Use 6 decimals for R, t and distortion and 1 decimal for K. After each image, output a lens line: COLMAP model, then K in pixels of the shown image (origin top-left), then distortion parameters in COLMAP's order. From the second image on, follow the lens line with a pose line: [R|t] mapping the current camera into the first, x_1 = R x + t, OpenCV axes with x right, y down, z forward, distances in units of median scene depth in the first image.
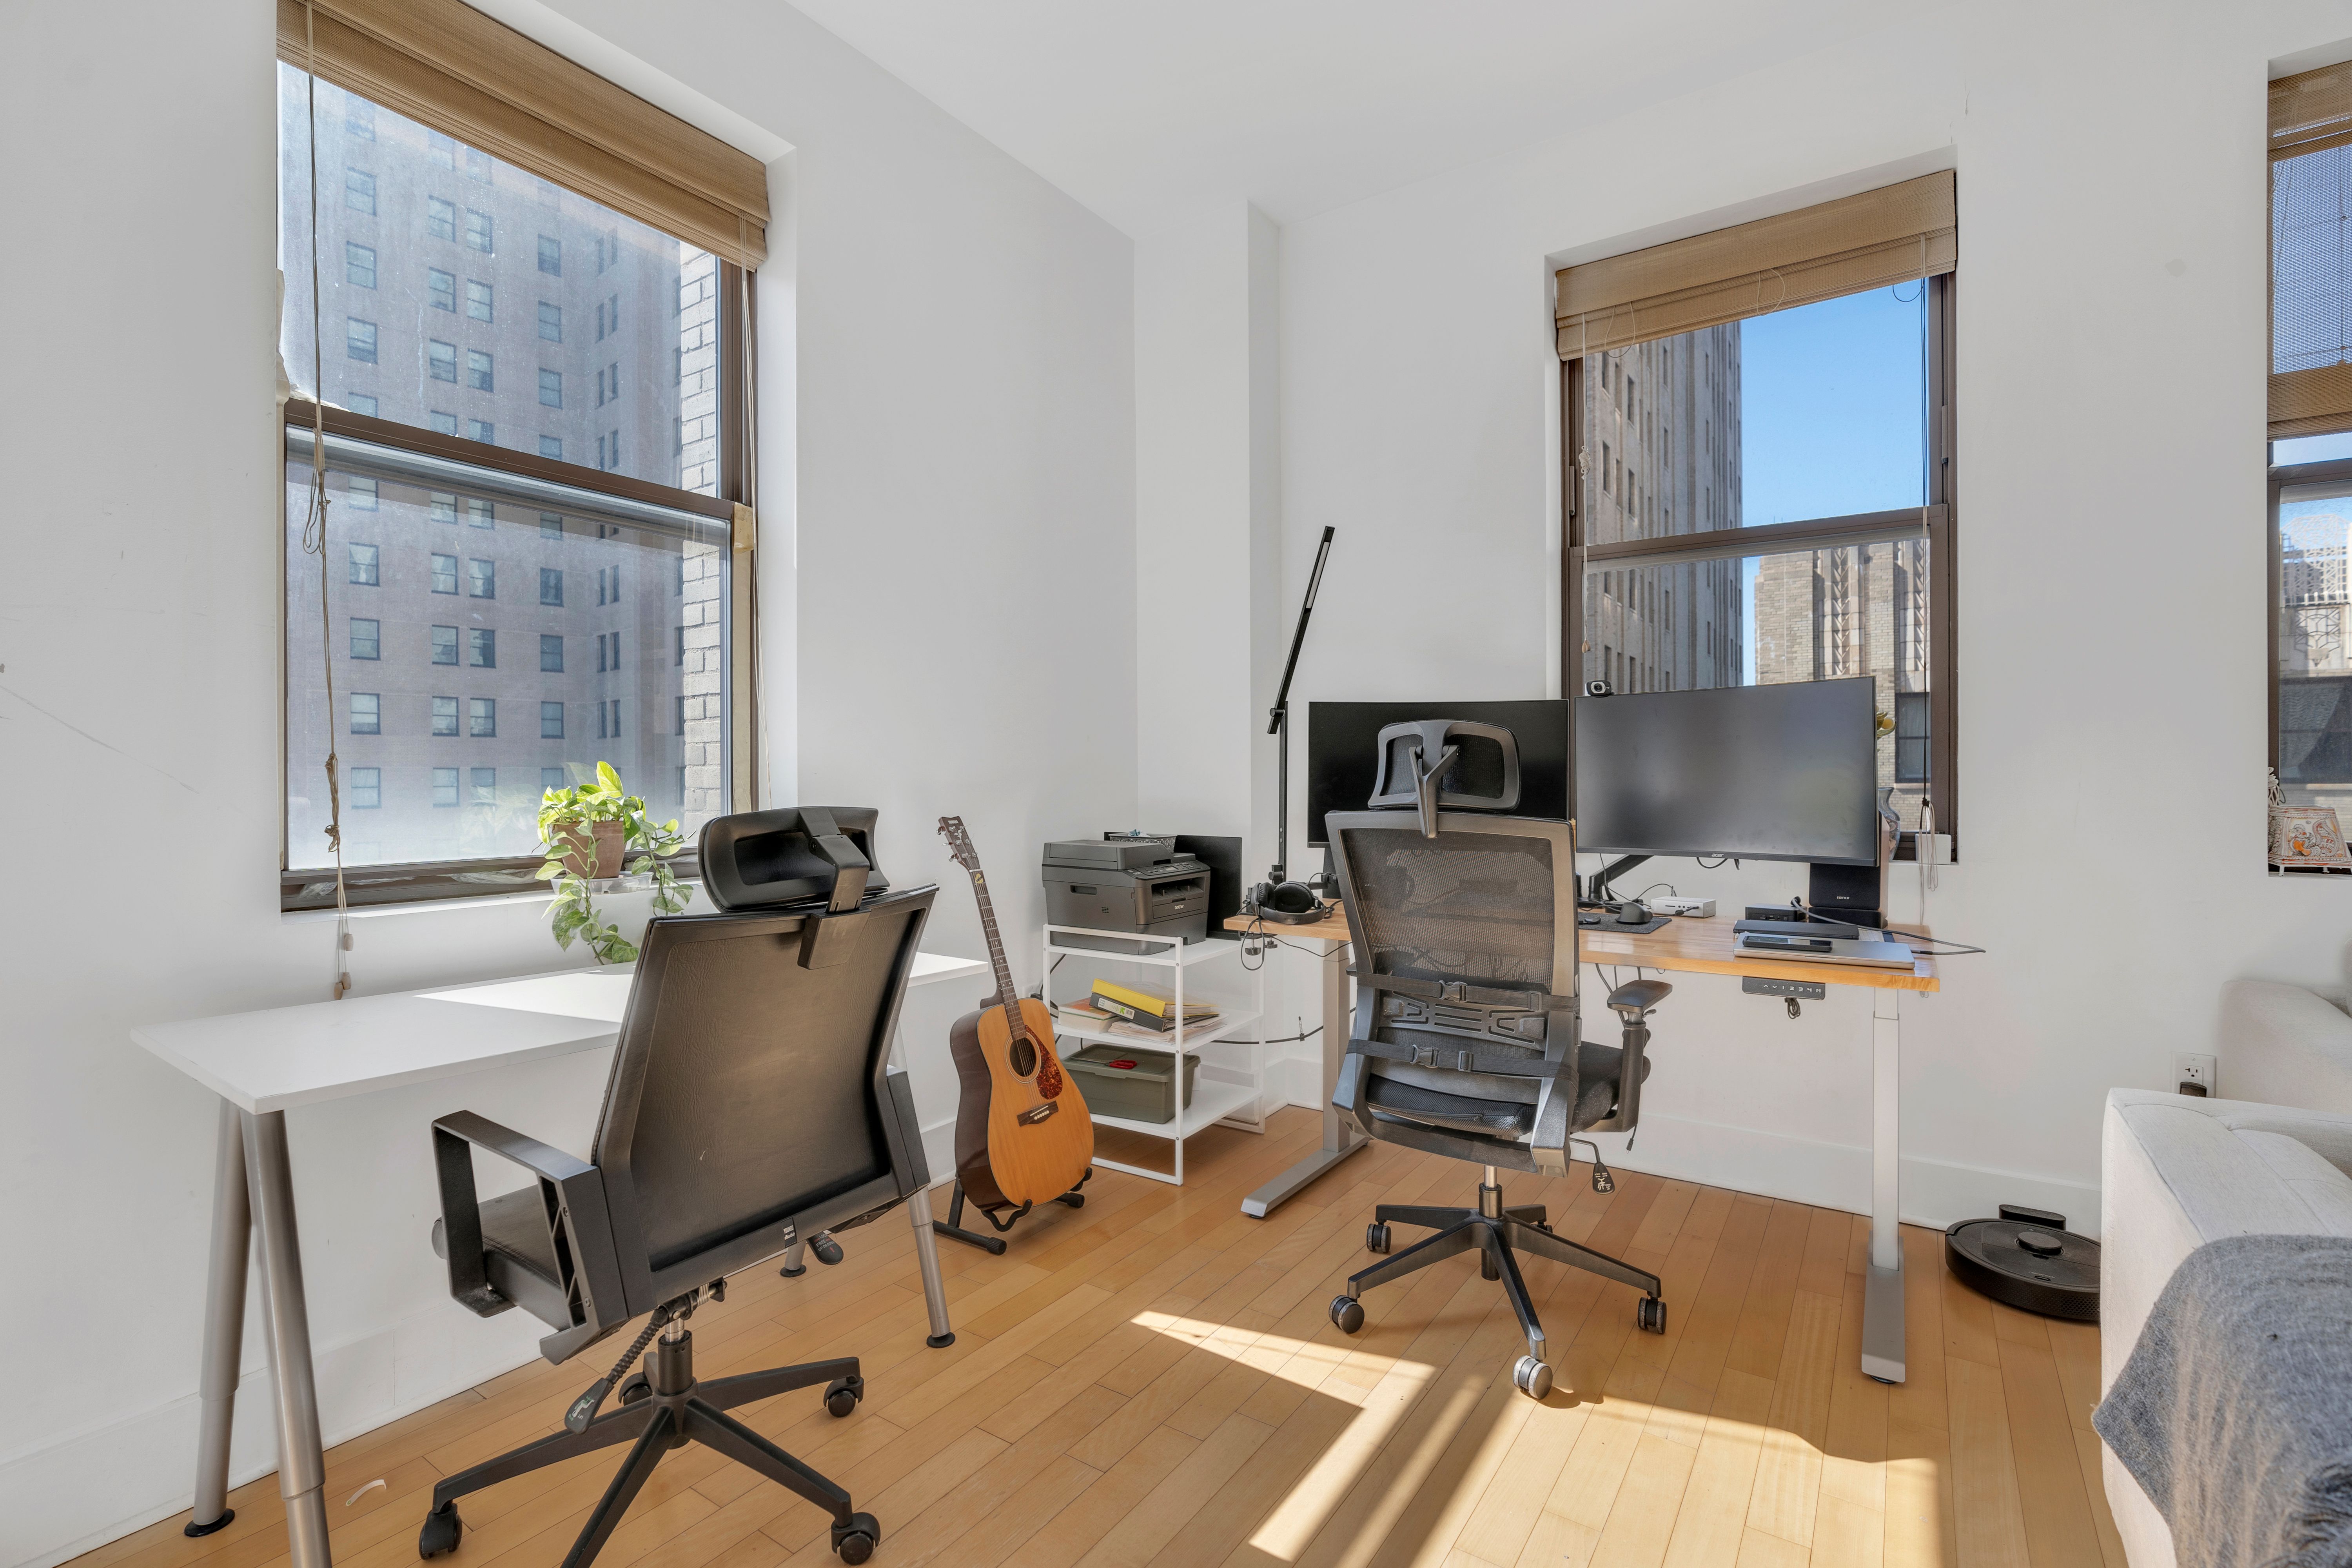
lens RADIAL K [[1071.6, 0, 1195.3], [0, 1071.6, 782.4], [0, 0, 1]] dist [-0.002818, 0.000033]
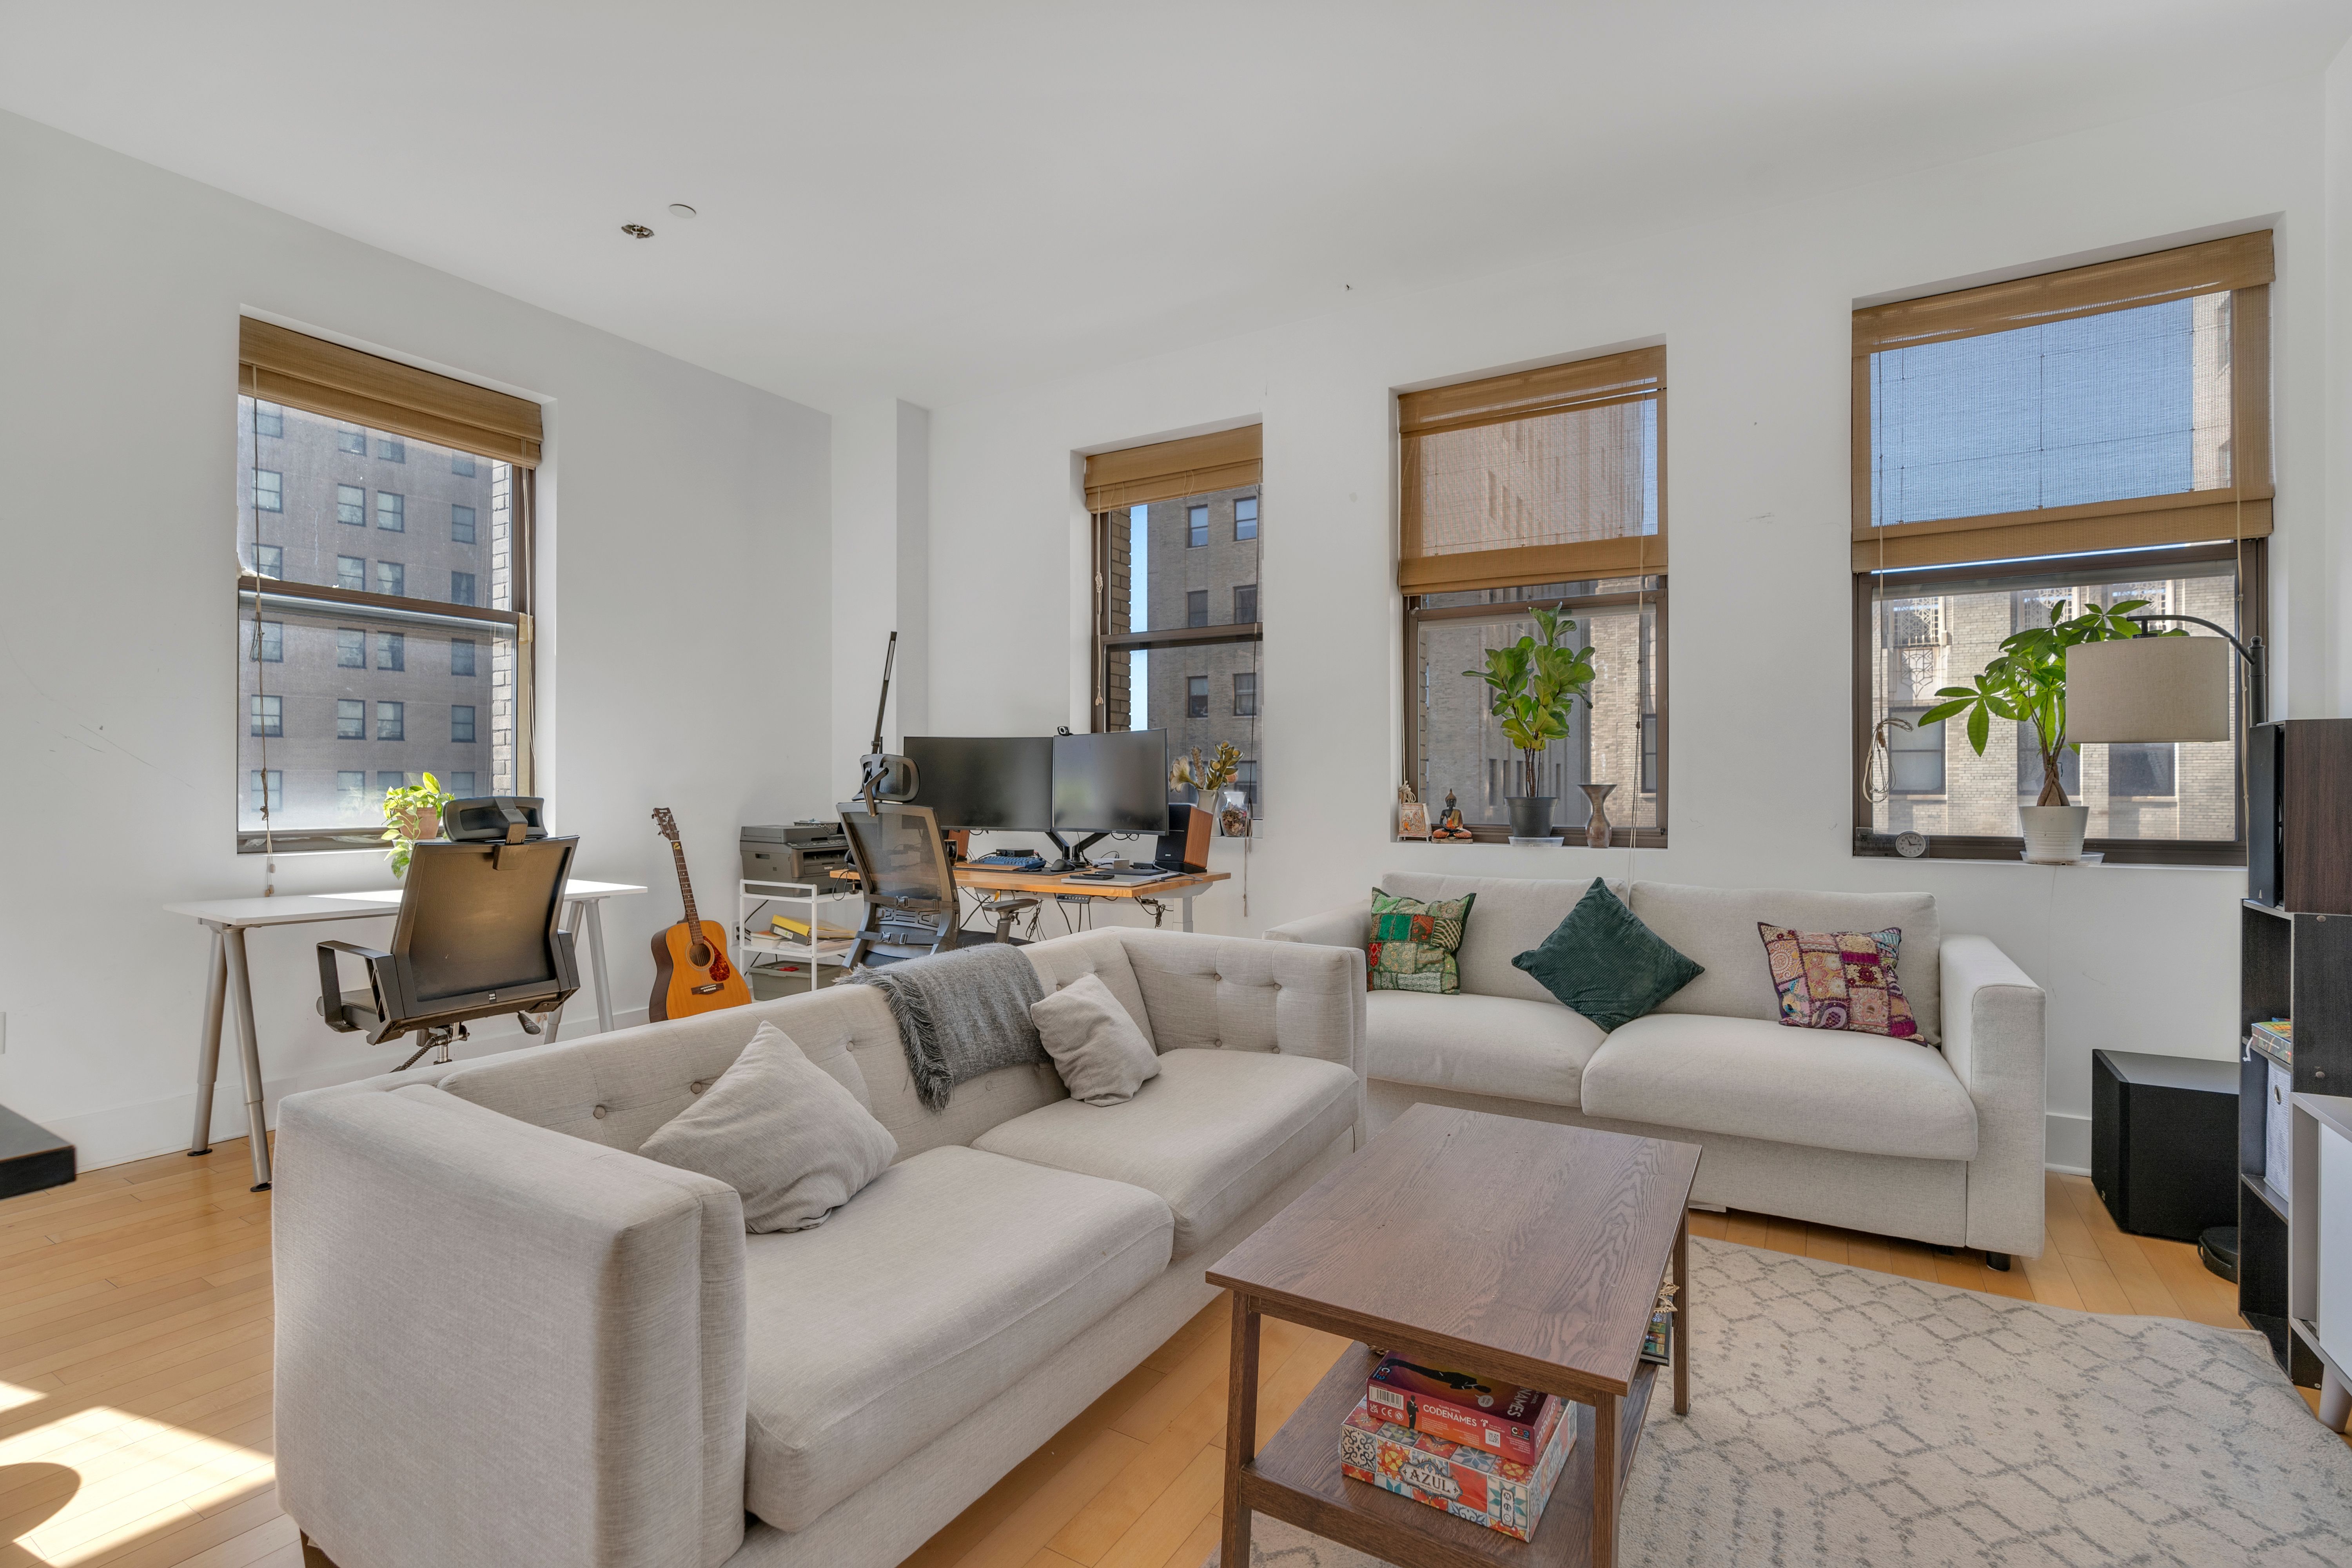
lens RADIAL K [[1071.6, 0, 1195.3], [0, 1071.6, 782.4], [0, 0, 1]] dist [-0.002818, 0.000033]
pose [[0.998429, 0.004879, 0.055819, 0.610577], [-0.004486, 0.999964, -0.007163, 0.002788], [-0.055852, 0.006902, 0.998415, -0.819636]]
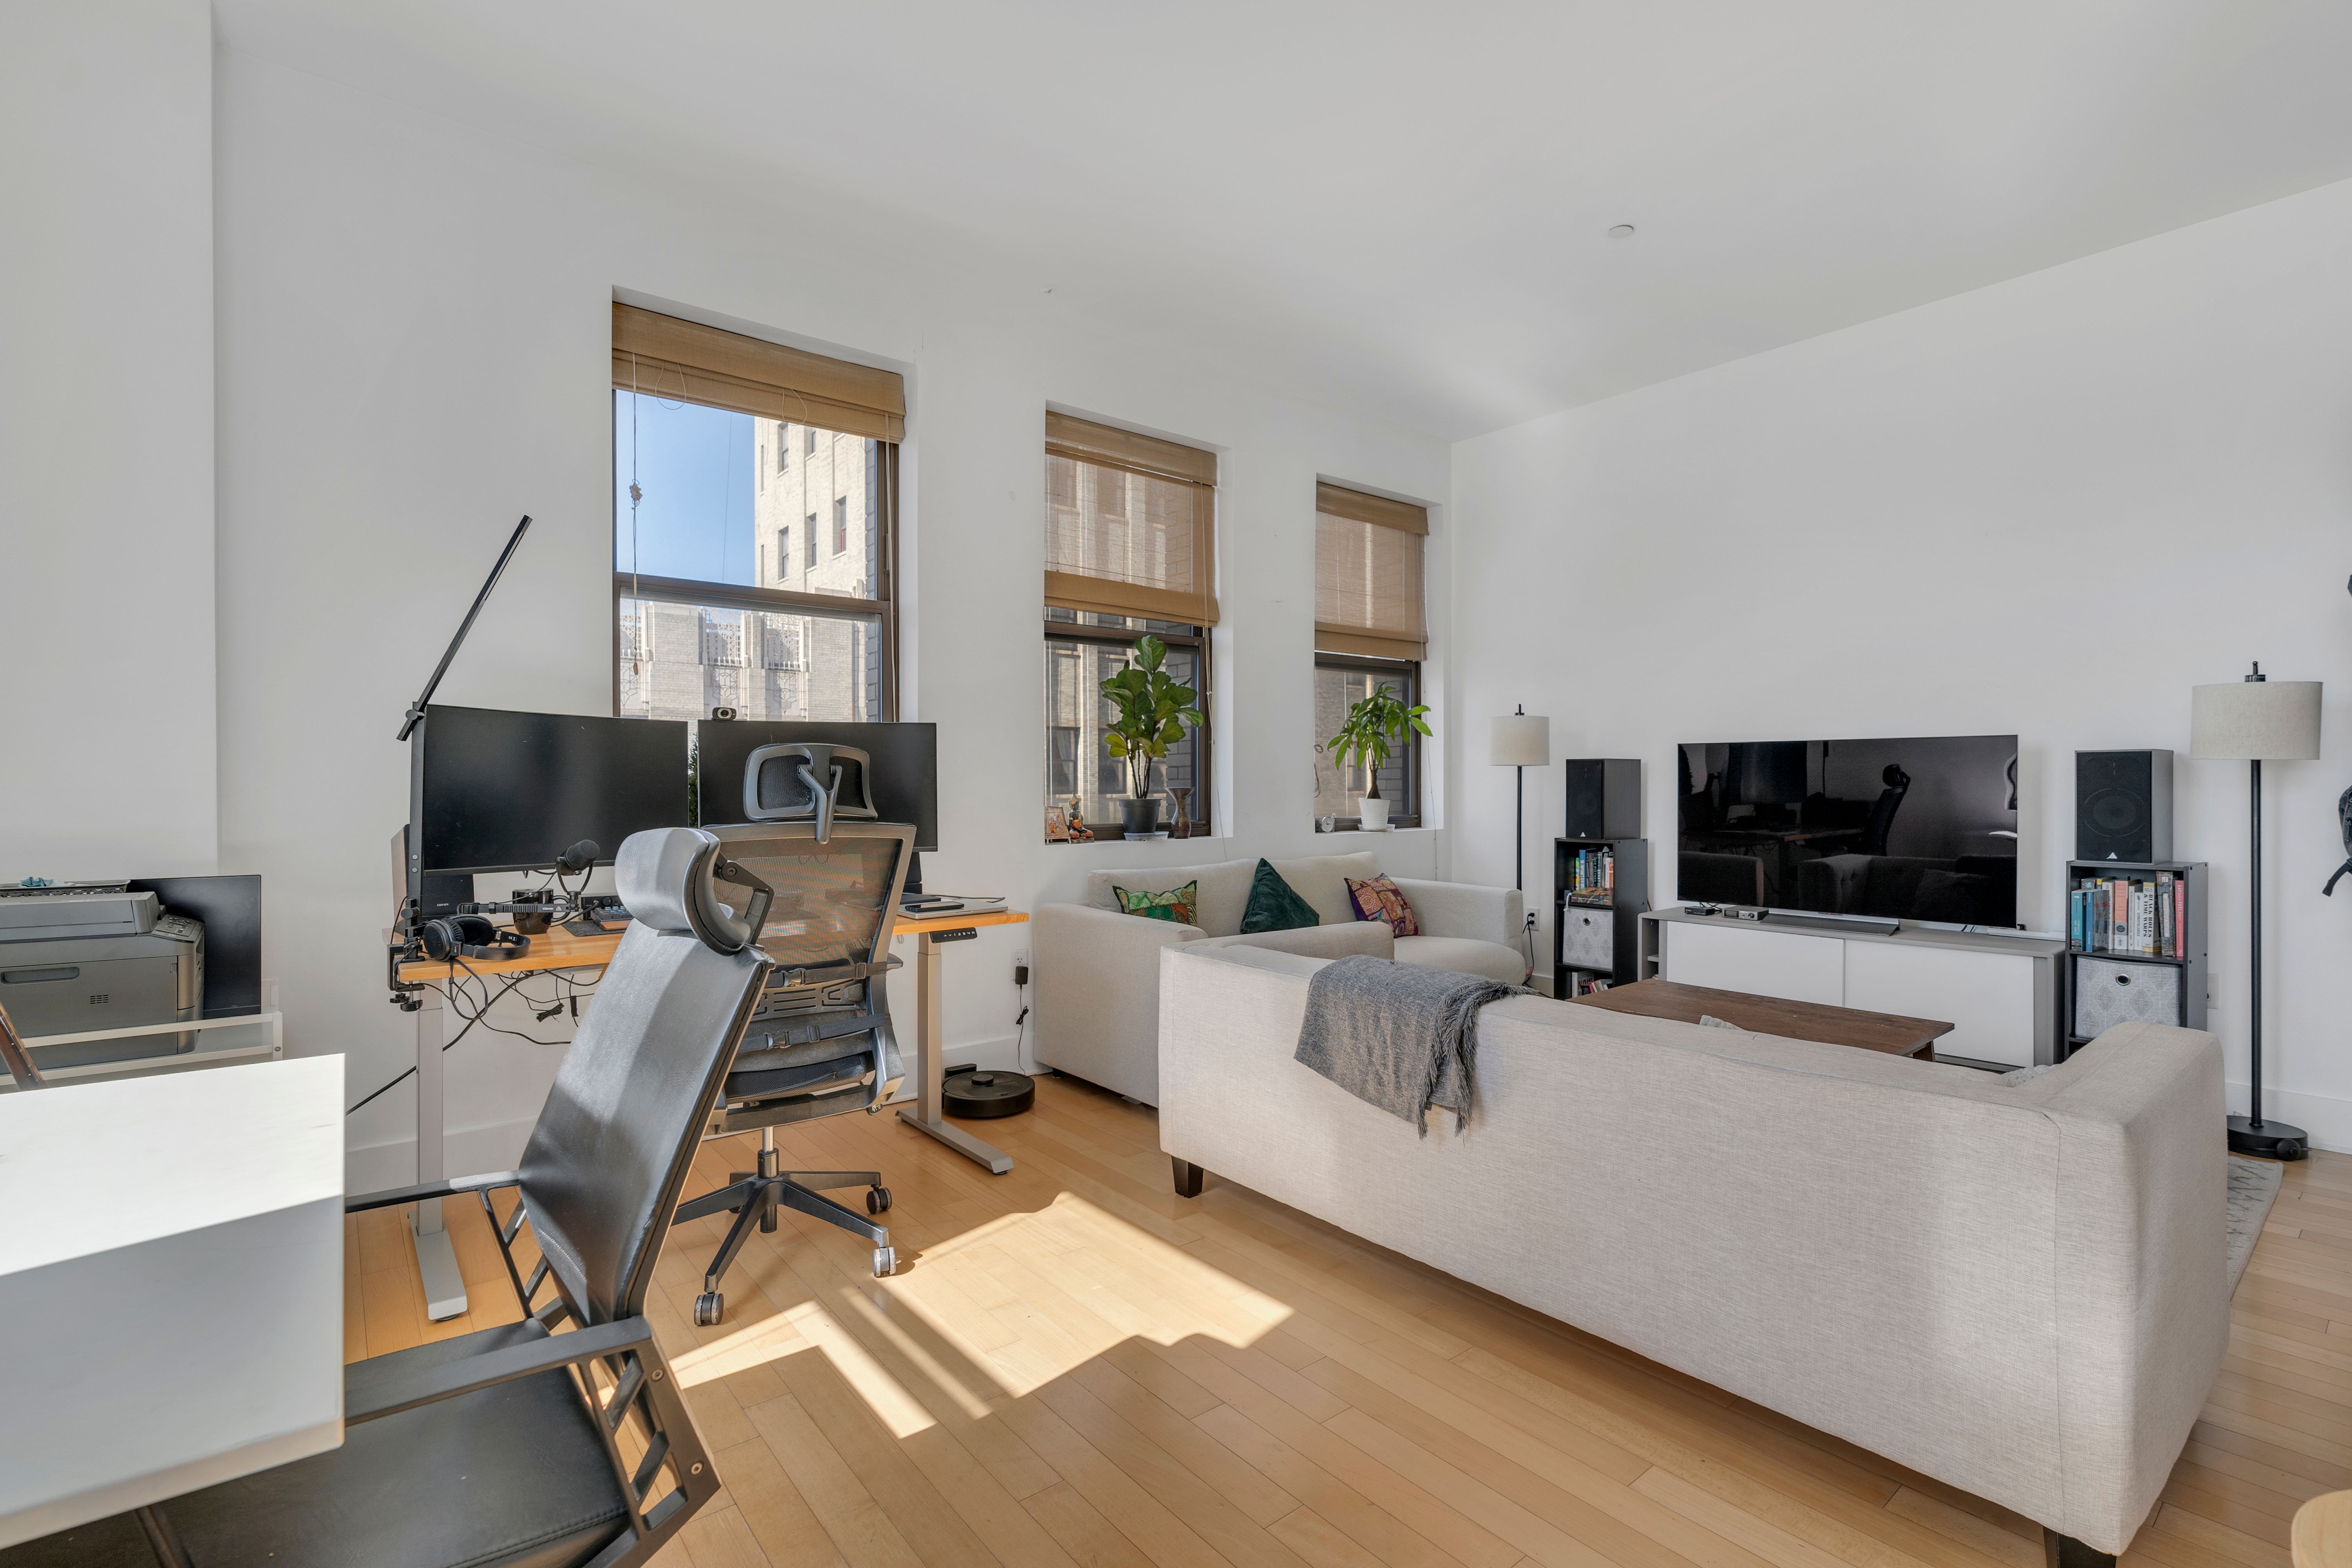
lens RADIAL K [[1071.6, 0, 1195.3], [0, 1071.6, 782.4], [0, 0, 1]] dist [-0.002818, 0.000033]
pose [[0.281596, 0.005360, 0.959518, -0.719006], [0.008078, 0.999936, -0.007957, -0.002530], [-0.959499, 0.009992, 0.281534, 0.249028]]
